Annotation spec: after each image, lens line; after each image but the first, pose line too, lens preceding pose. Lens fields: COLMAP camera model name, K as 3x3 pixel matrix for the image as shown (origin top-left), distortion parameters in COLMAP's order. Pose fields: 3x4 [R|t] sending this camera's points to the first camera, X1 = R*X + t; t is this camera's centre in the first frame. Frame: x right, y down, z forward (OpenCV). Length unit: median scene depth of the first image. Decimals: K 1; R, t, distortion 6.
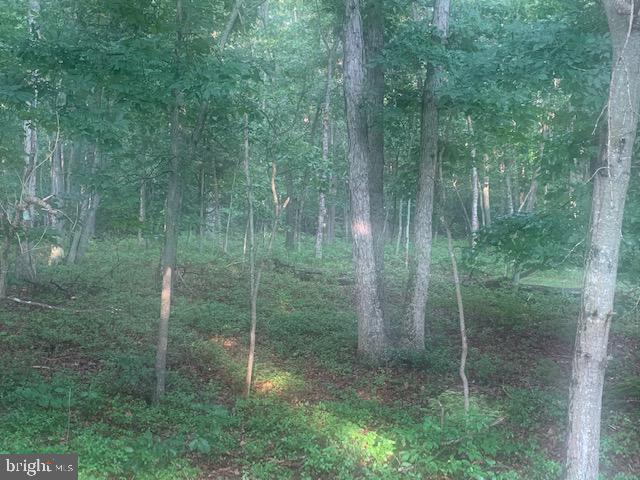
lens RADIAL K [[764.4, 0, 316.6], [0, 764.4, 231.2], [0, 0, 1]] dist [0.129608, -0.301720]
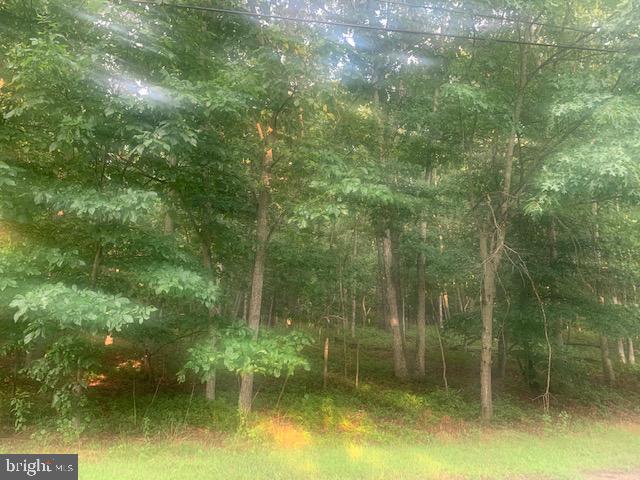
lens RADIAL K [[511.5, 0, 316.9], [0, 511.5, 236.1], [0, 0, 1]] dist [0.053809, -0.068026]
pose [[0.999446, -0.024712, -0.022313, -0.135401], [0.020714, 0.986177, -0.164393, -0.007135], [0.026067, 0.163840, 0.986142, -0.572957]]
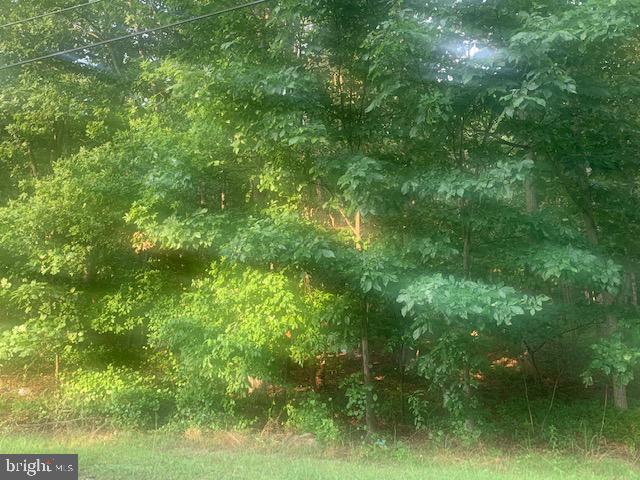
lens RADIAL K [[596.0, 0, 320.8], [0, 596.0, 233.8], [0, 0, 1]] dist [0.102569, -0.229124]
pose [[0.806088, -0.133872, -0.576454, -0.176184], [0.053034, 0.986500, -0.154938, -0.008354], [0.589414, 0.094322, 0.802306, -0.580425]]
